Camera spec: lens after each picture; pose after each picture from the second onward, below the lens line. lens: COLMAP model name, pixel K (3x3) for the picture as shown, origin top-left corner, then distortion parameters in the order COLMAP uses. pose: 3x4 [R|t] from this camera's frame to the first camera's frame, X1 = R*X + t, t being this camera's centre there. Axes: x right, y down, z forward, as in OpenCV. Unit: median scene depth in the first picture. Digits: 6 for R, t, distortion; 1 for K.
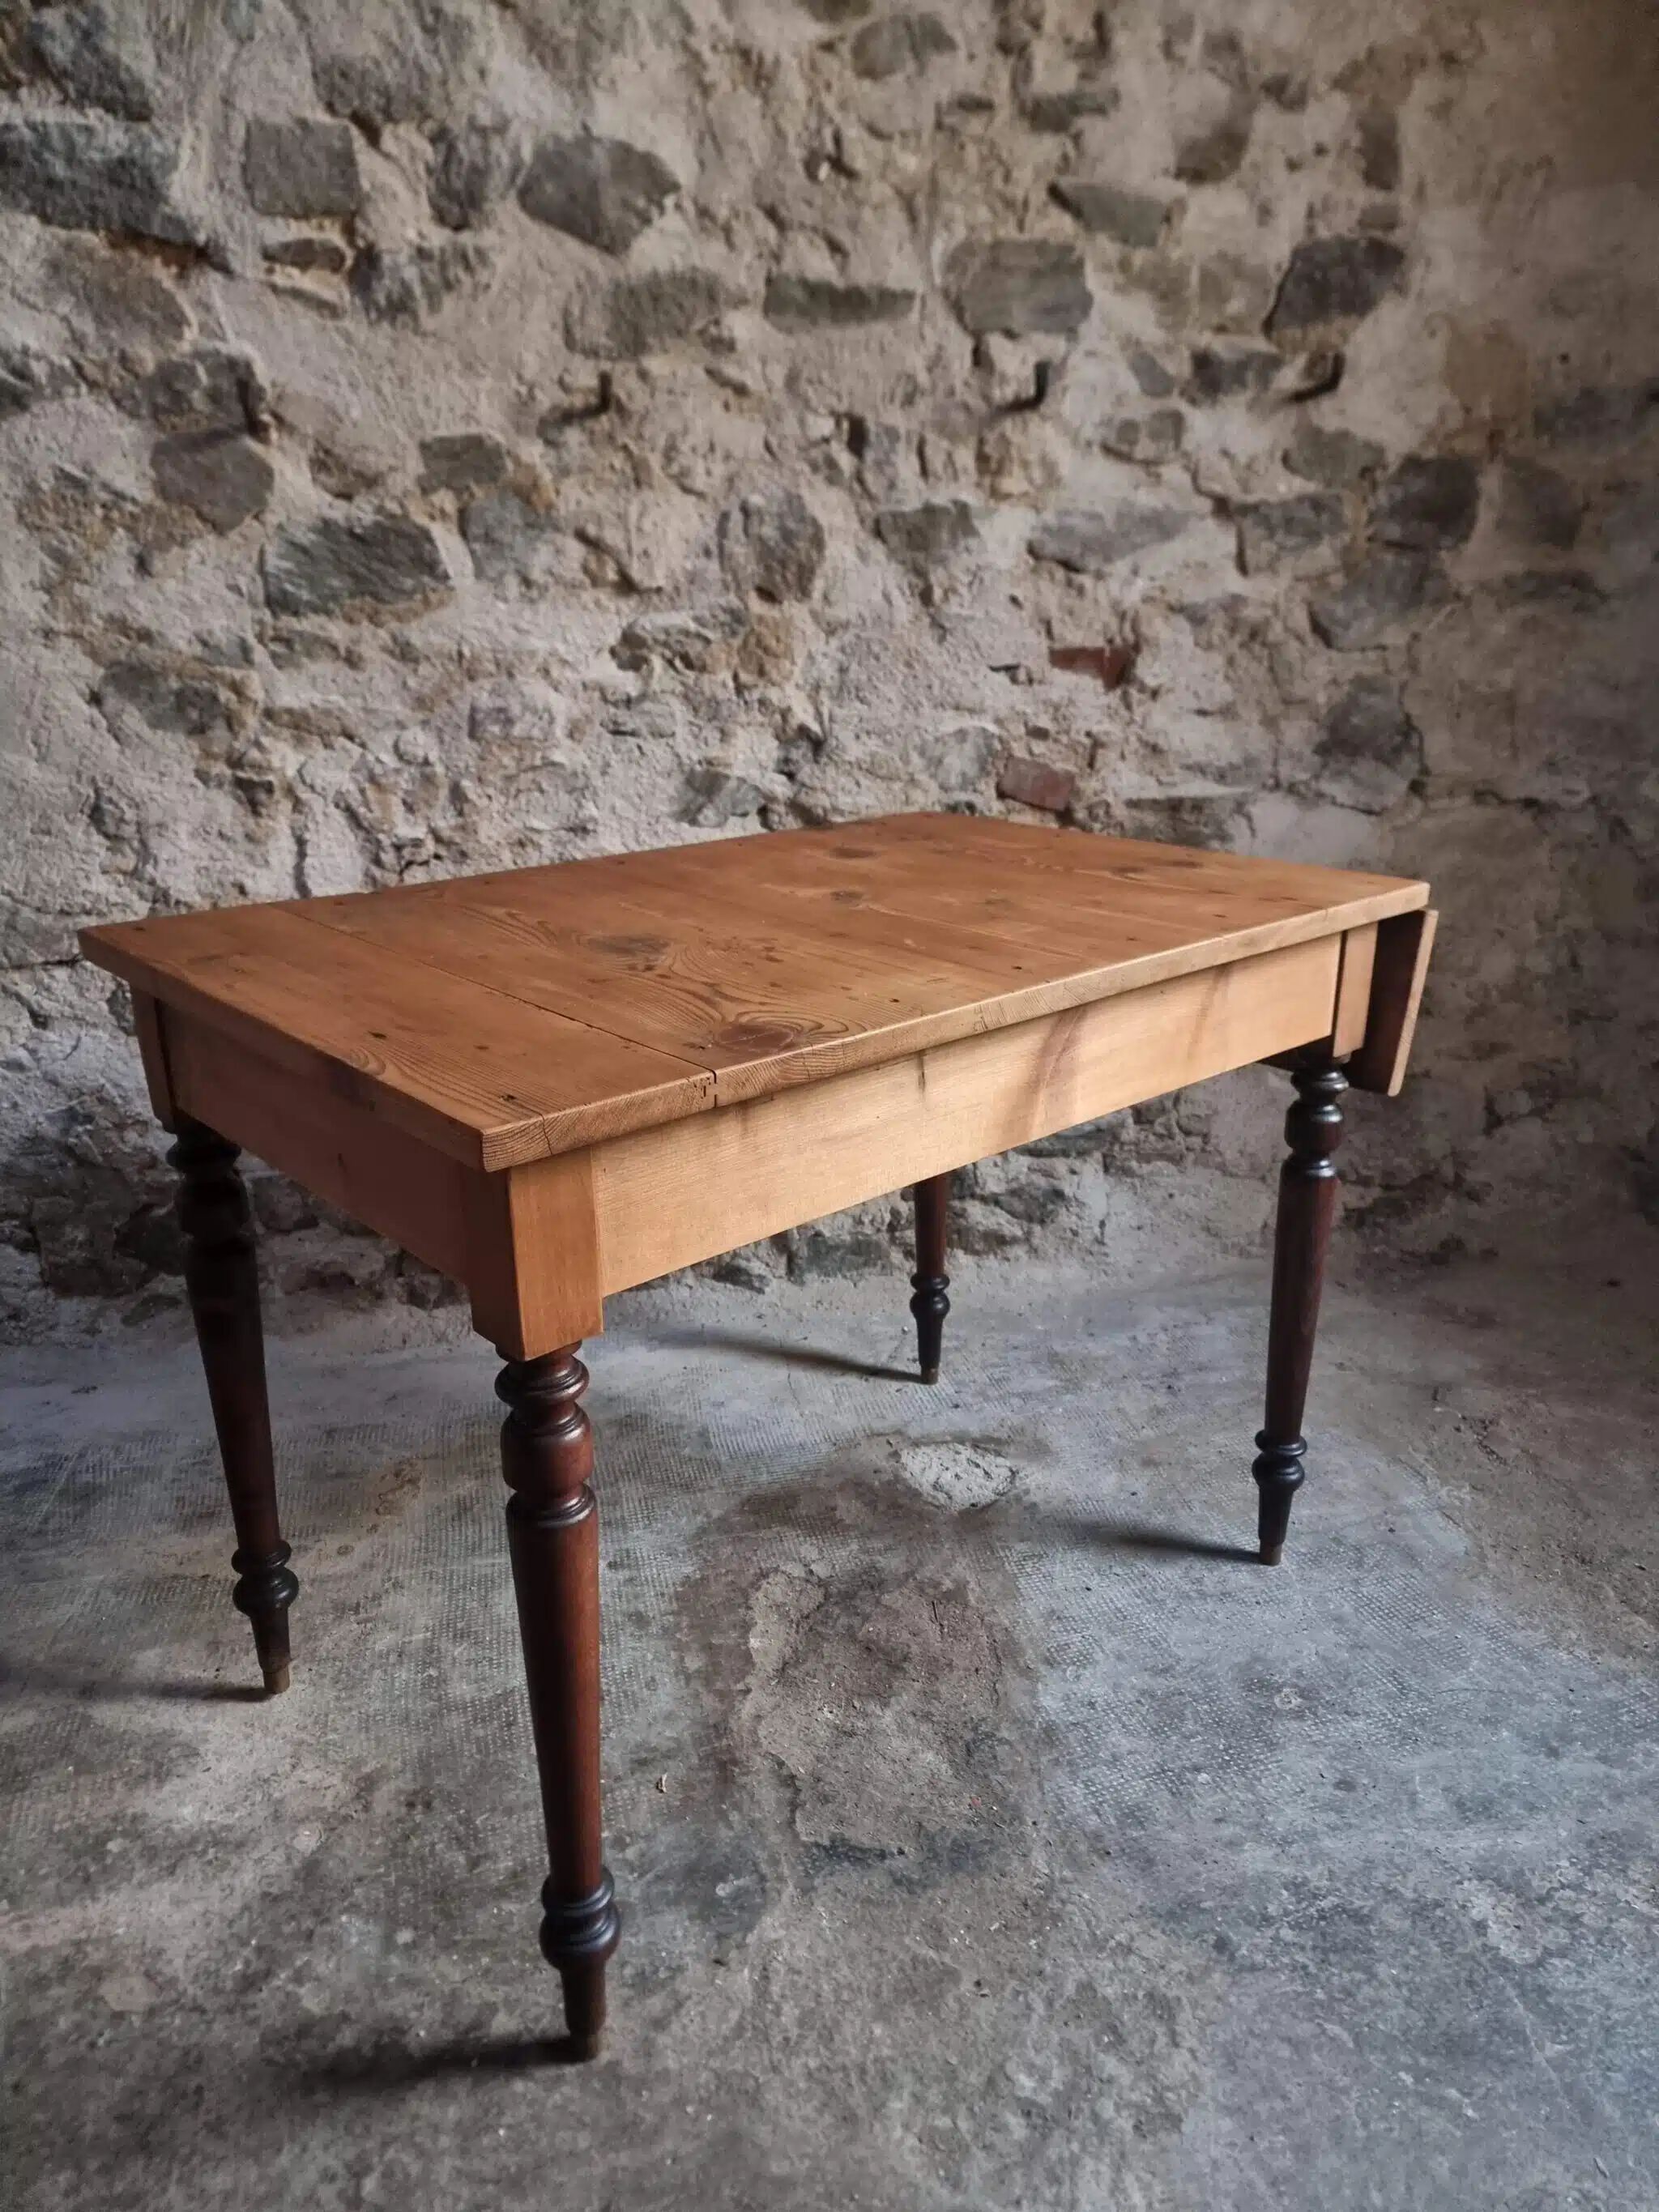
lens RADIAL K [[1549.5, 0, 835.0], [0, 1549.5, 1123.5], [0, 0, 1]] dist [0.057518, -0.057158]
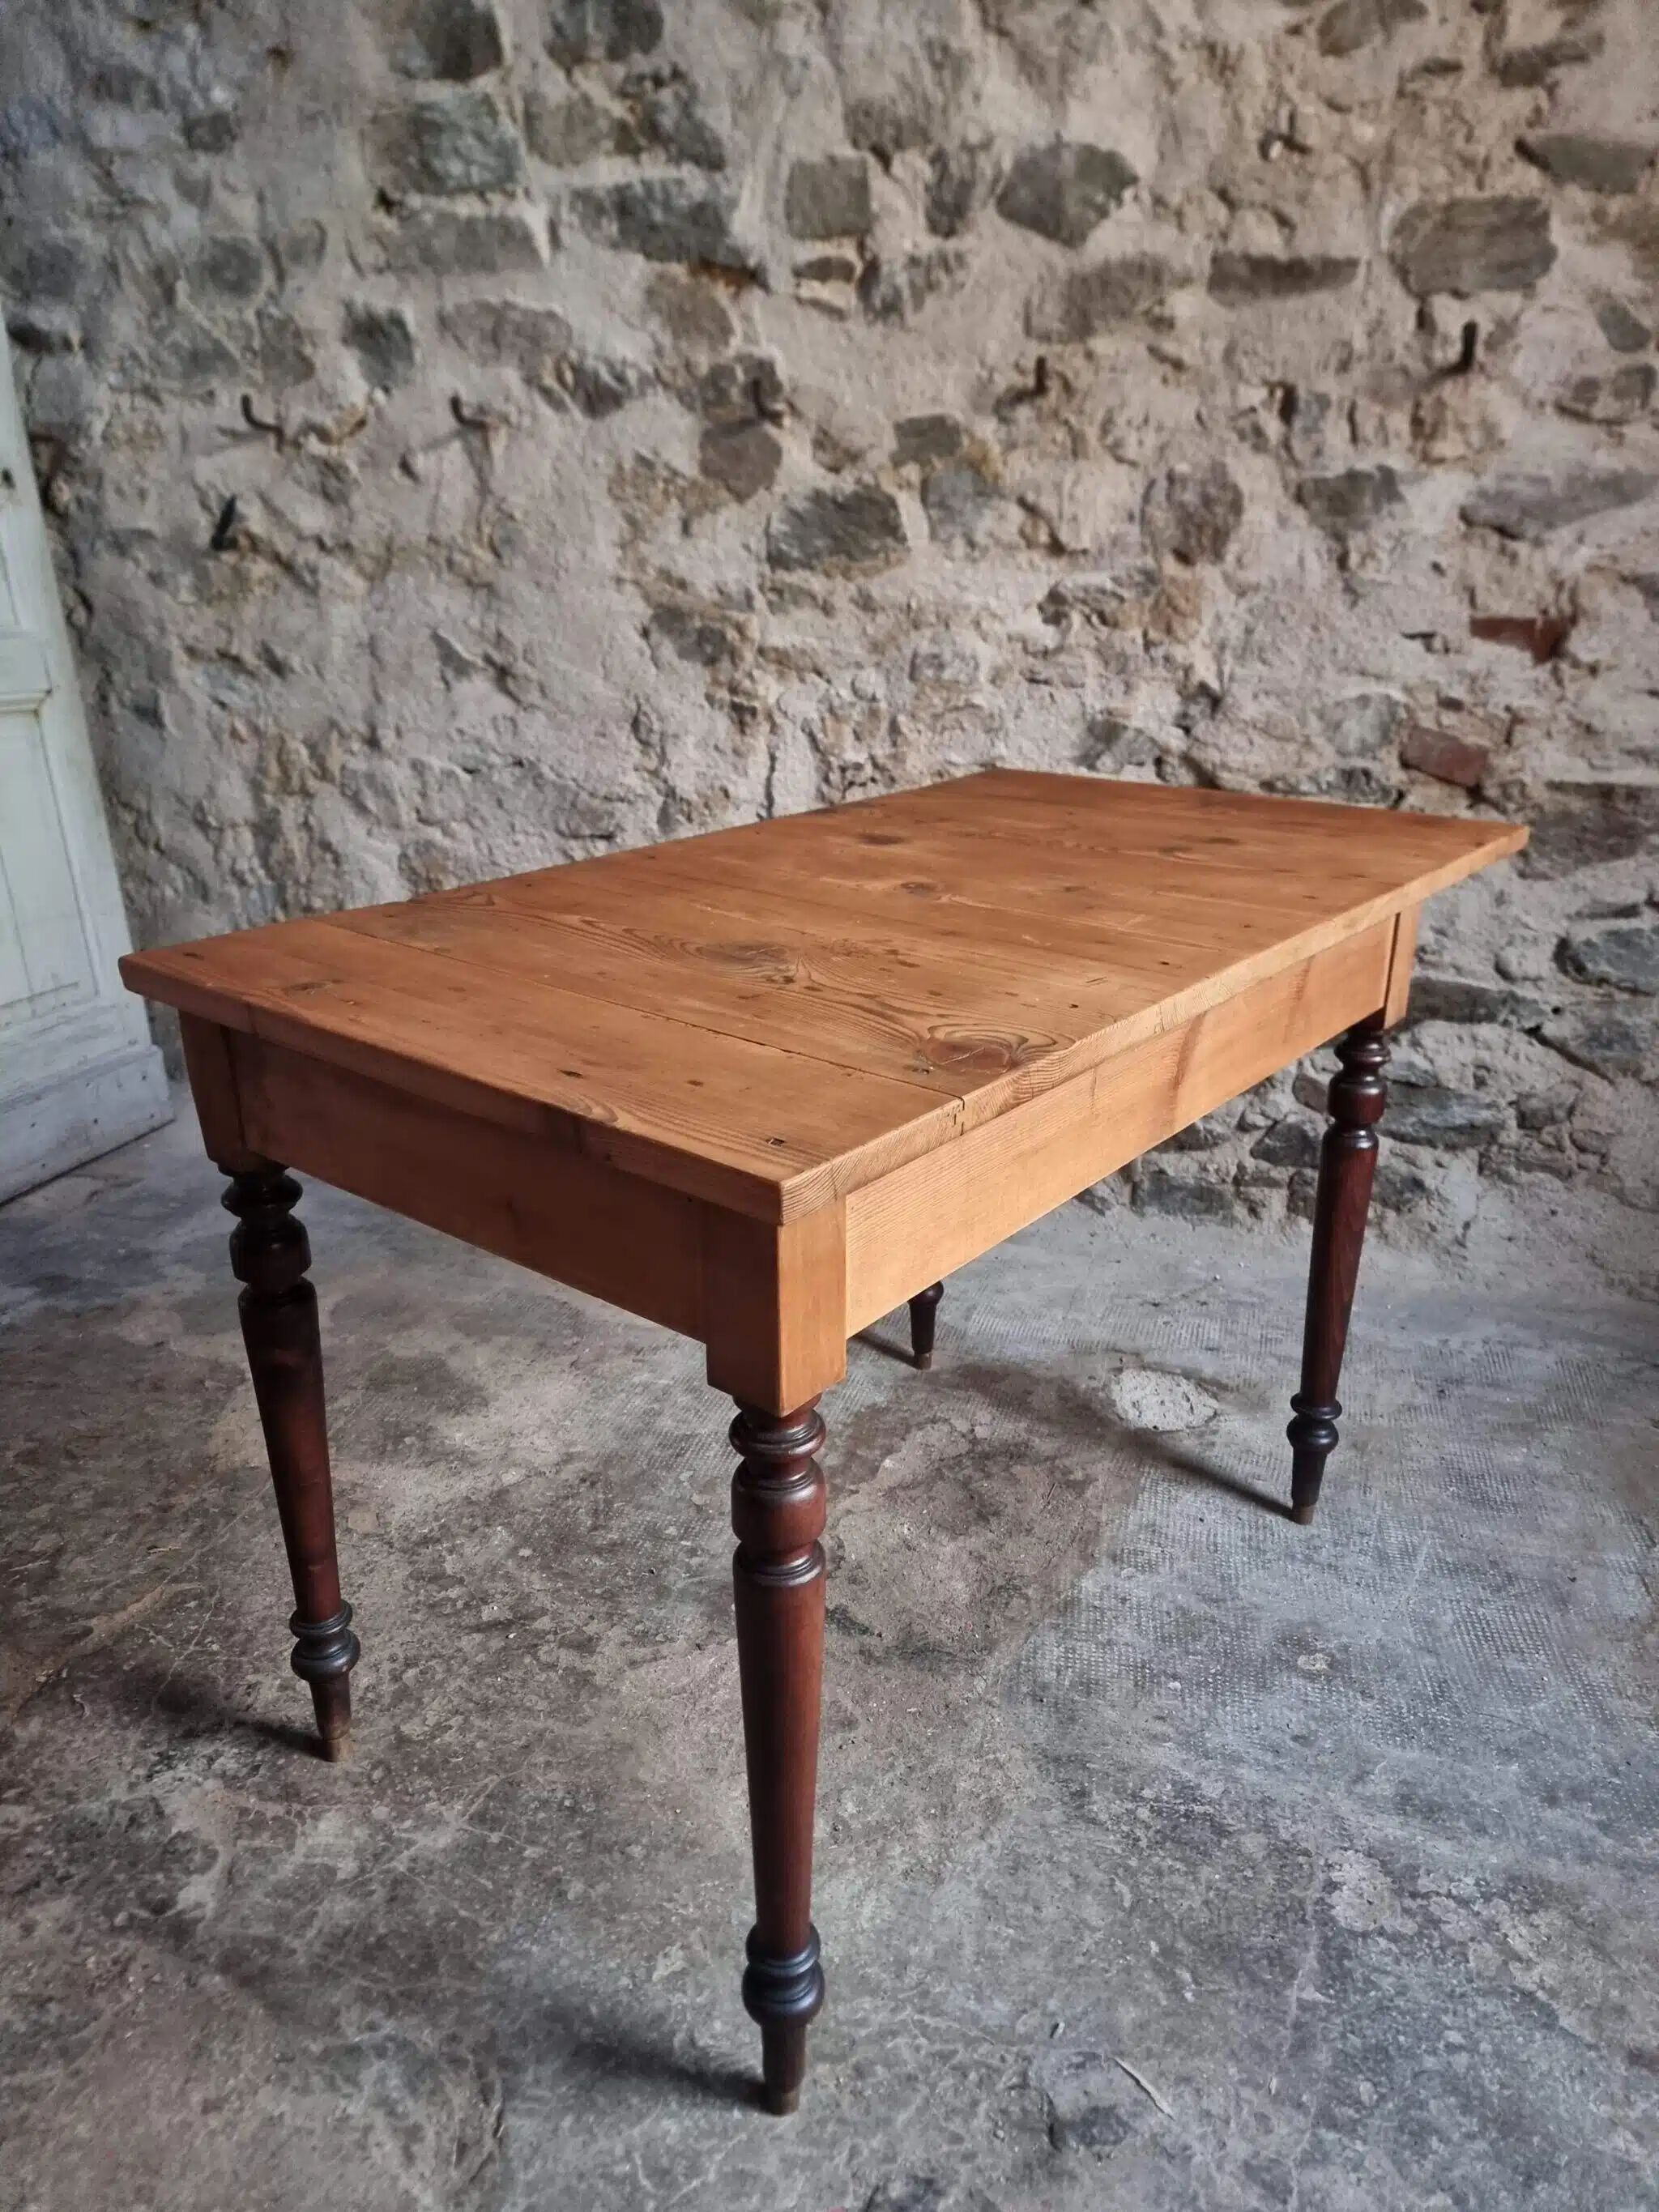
lens RADIAL K [[1549.5, 0, 813.7], [0, 1549.5, 1128.1], [0, 0, 1]] dist [0.057518, -0.057158]
pose [[0.856287, 0.193800, -0.478762, 0.333828], [-0.179327, 0.980826, 0.076298, 0.005564], [0.484369, 0.020522, 0.874623, -0.044996]]
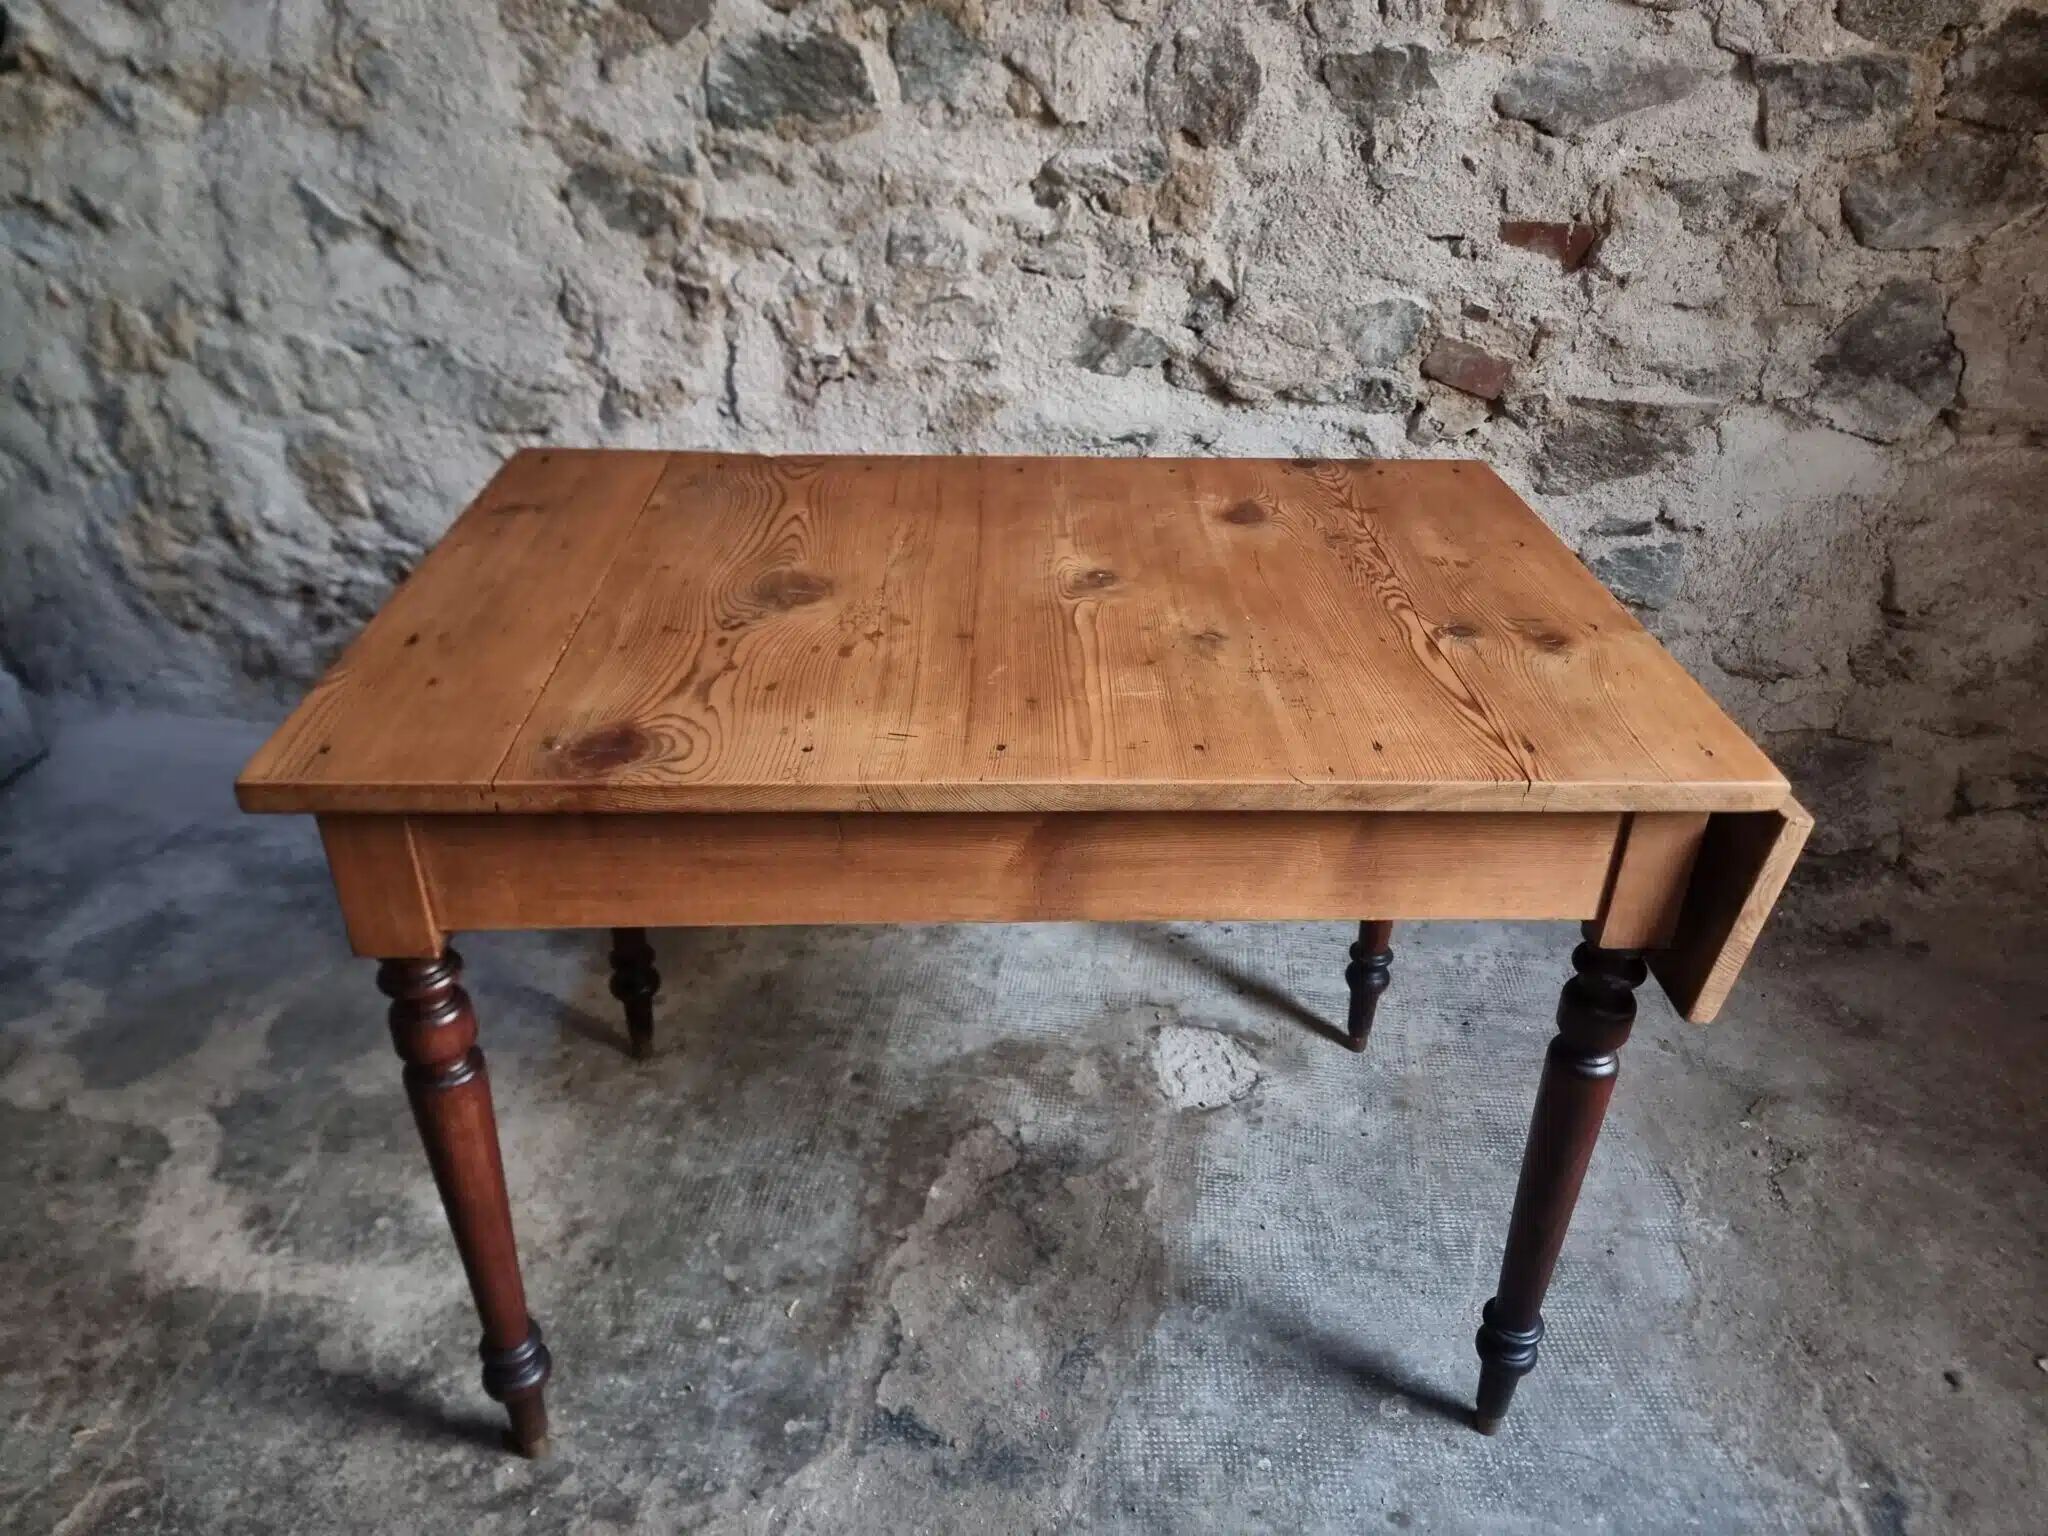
lens RADIAL K [[1434.5, 0, 1041.2], [0, 1434.5, 763.4], [0, 0, 1]] dist [0.057518, -0.057158]
pose [[0.939428, 0.202970, -0.276185, 0.192893], [-0.147877, 0.966965, 0.207632, -0.145454], [0.309204, -0.154214, 0.938409, 0.096811]]
